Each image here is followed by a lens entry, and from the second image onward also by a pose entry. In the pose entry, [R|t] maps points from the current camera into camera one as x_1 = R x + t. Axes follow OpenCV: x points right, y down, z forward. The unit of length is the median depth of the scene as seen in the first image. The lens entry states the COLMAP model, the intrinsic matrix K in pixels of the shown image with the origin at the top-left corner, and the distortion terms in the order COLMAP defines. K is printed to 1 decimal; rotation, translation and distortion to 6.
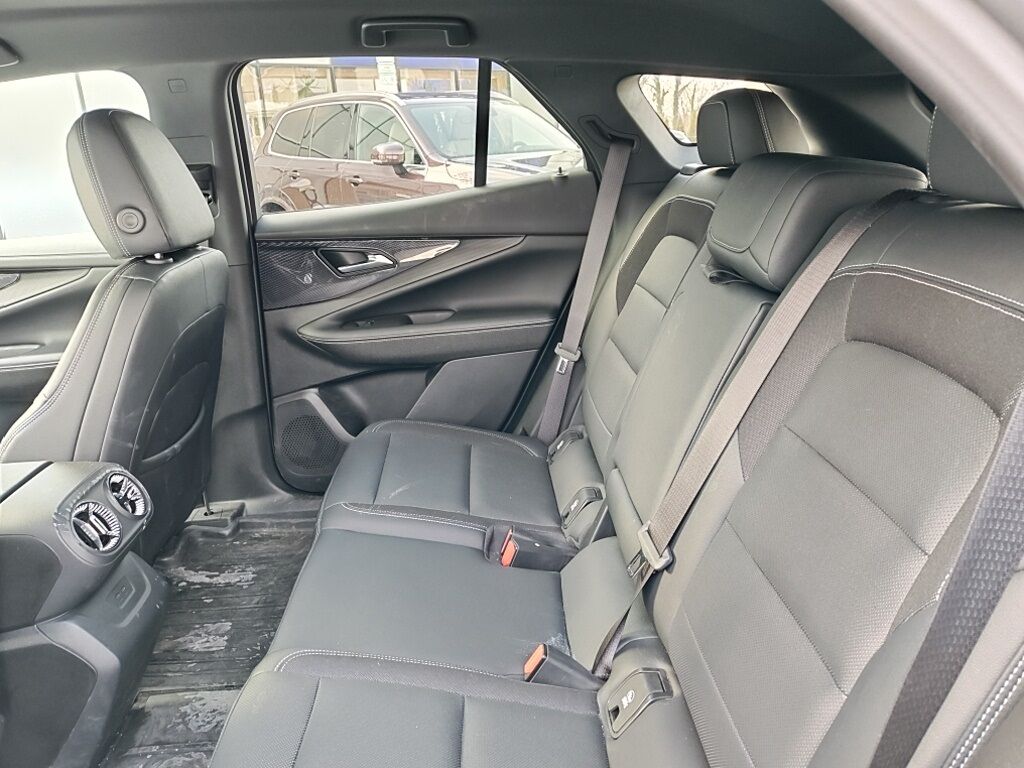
lens RADIAL K [[753.4, 0, 508.7], [0, 753.4, 385.5], [0, 0, 1]] dist [0.026064, -0.053295]
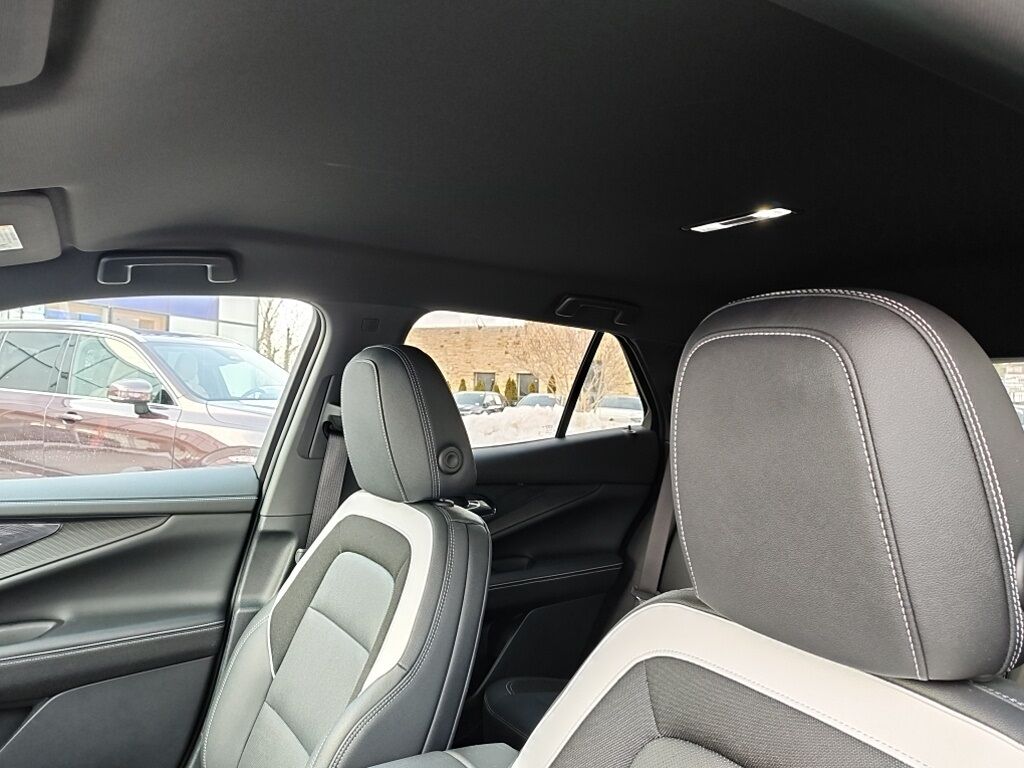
lens RADIAL K [[753.4, 0, 508.2], [0, 753.4, 373.5], [0, 0, 1]] dist [0.026064, -0.053295]
pose [[0.857236, 0.090134, 0.506973, -0.233085], [0.086742, 0.945213, -0.314719, -0.005368], [-0.507565, 0.313764, 0.802453, 0.046970]]
